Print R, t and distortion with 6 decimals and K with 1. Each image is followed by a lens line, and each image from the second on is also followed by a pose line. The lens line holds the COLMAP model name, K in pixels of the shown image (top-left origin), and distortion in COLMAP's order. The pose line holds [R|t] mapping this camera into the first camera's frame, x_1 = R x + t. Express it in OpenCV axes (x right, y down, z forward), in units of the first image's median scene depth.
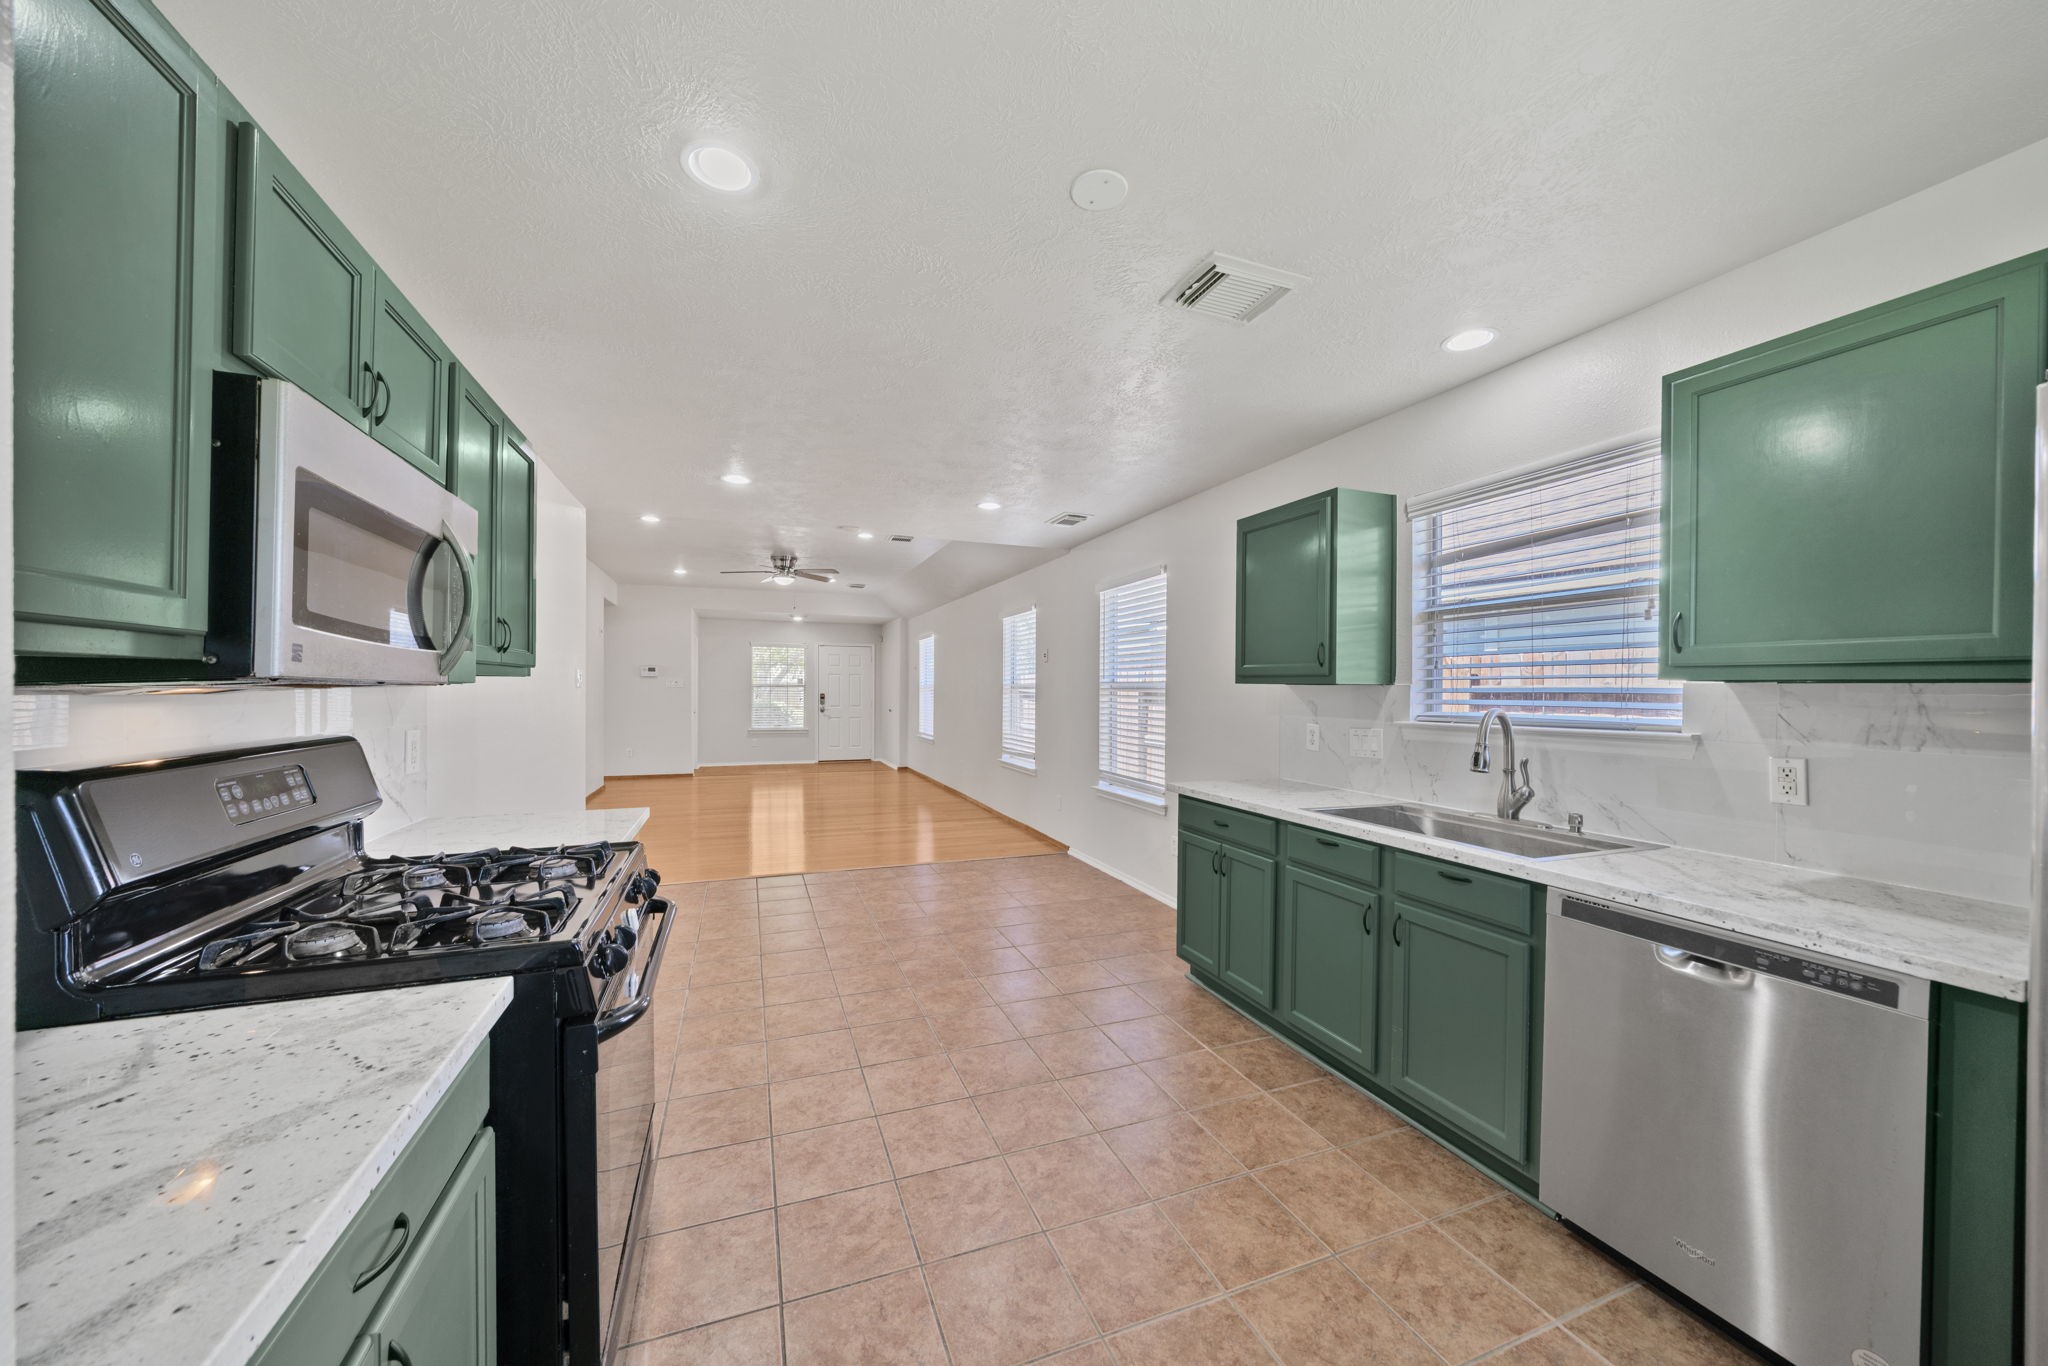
lens RADIAL K [[727.6, 0, 1015.8], [0, 727.6, 692.0], [0, 0, 1]] dist [-0.005063, -0.000078]
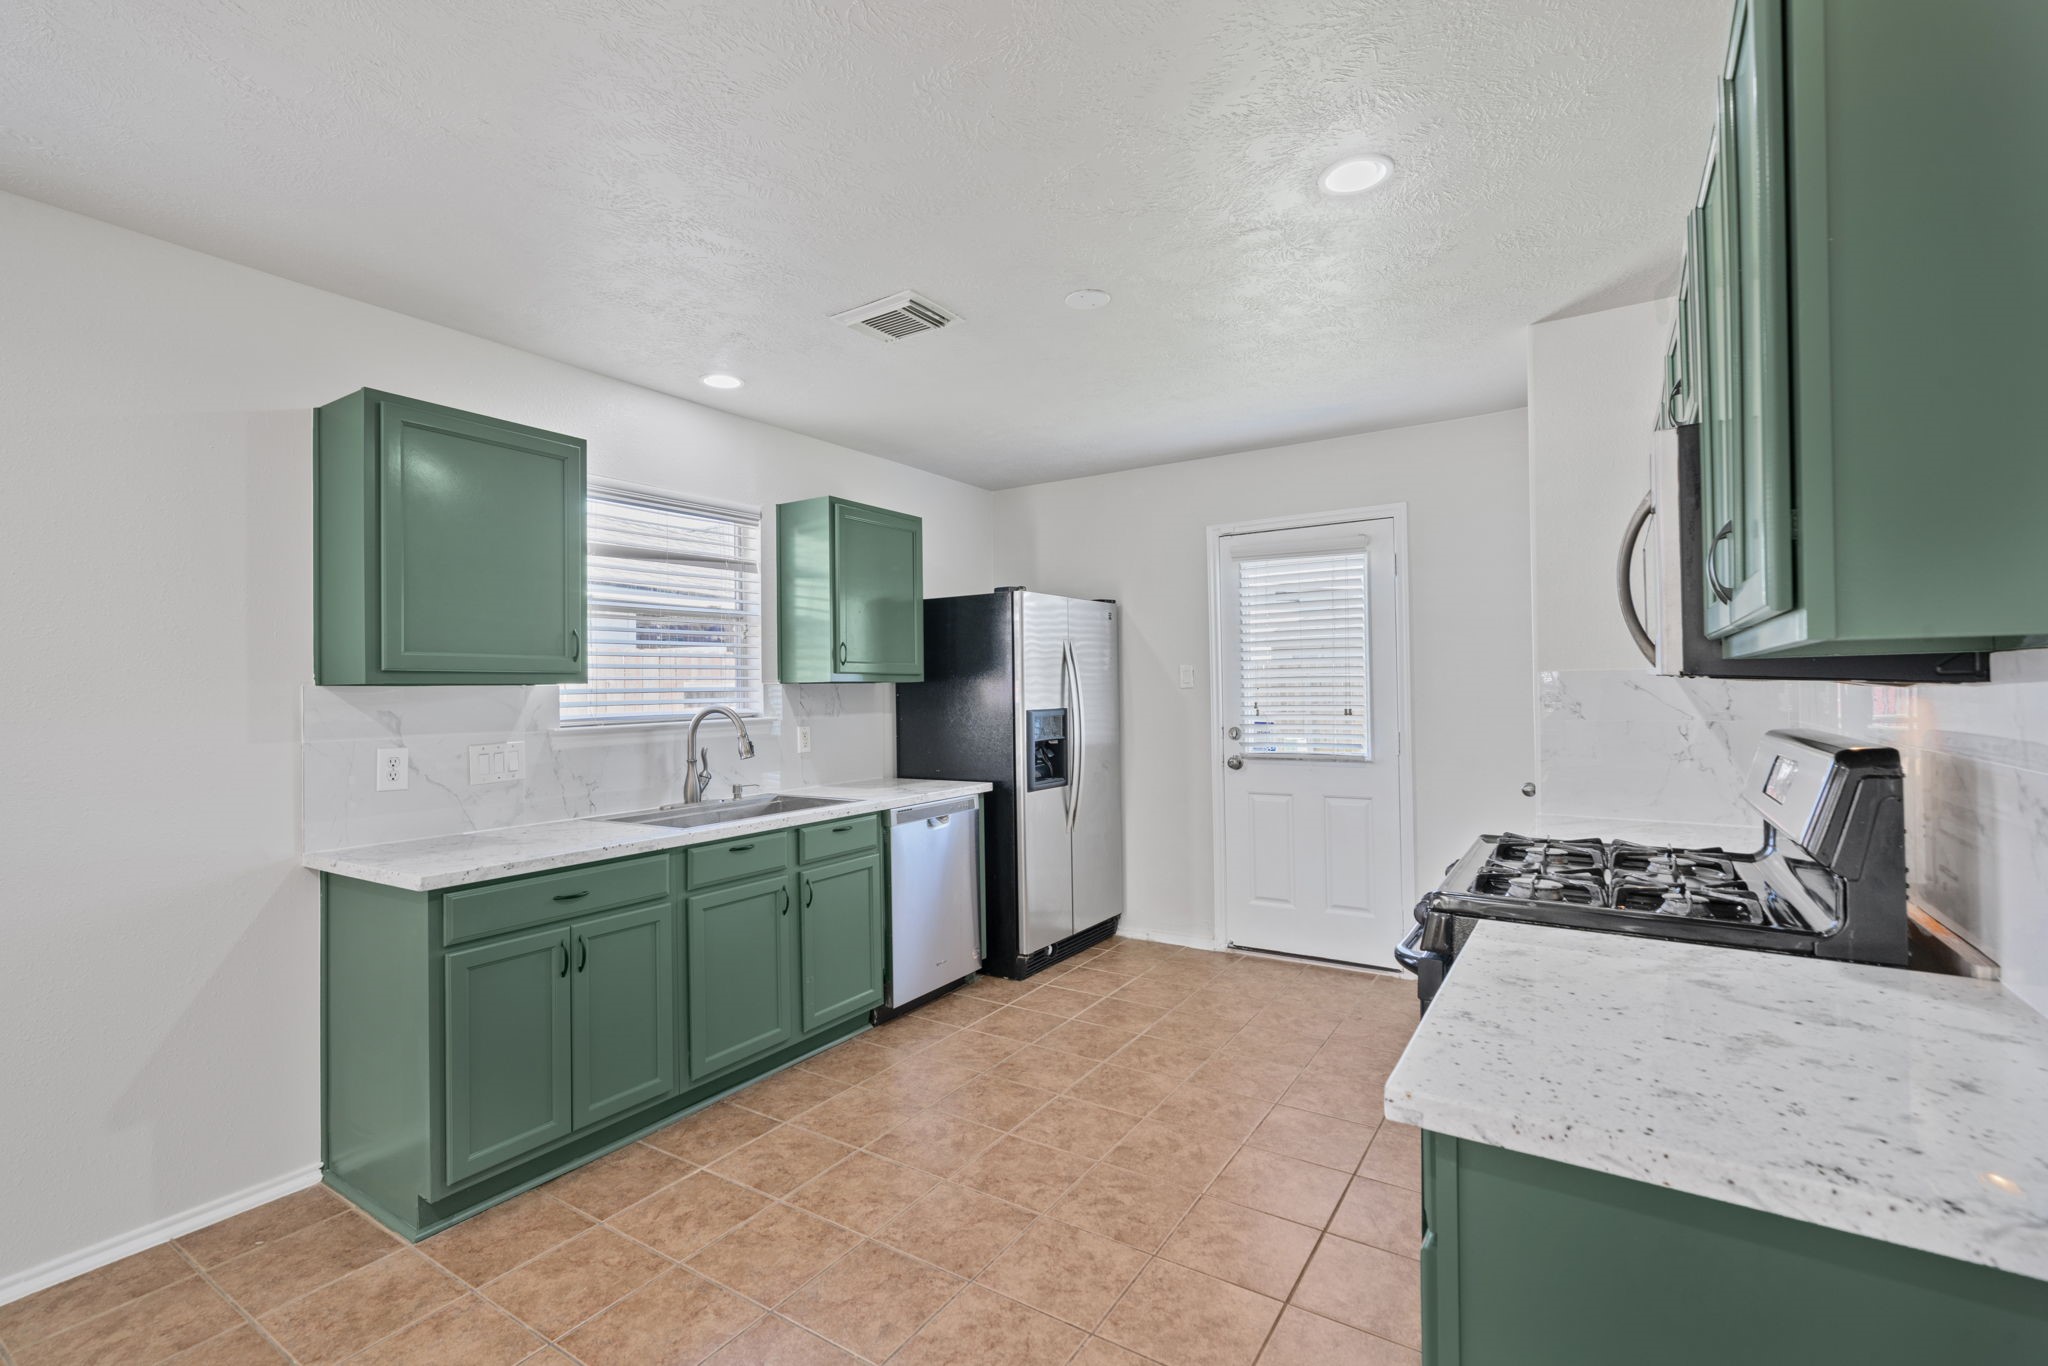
lens RADIAL K [[889.6, 0, 1023.9], [0, 889.6, 679.4], [0, 0, 1]] dist [-0.001078, 0.001014]
pose [[-0.589644, 0.006962, 0.807633, -0.783936], [0.014267, 0.999897, 0.001797, -0.014375], [-0.807537, 0.012582, -0.589683, 1.461303]]
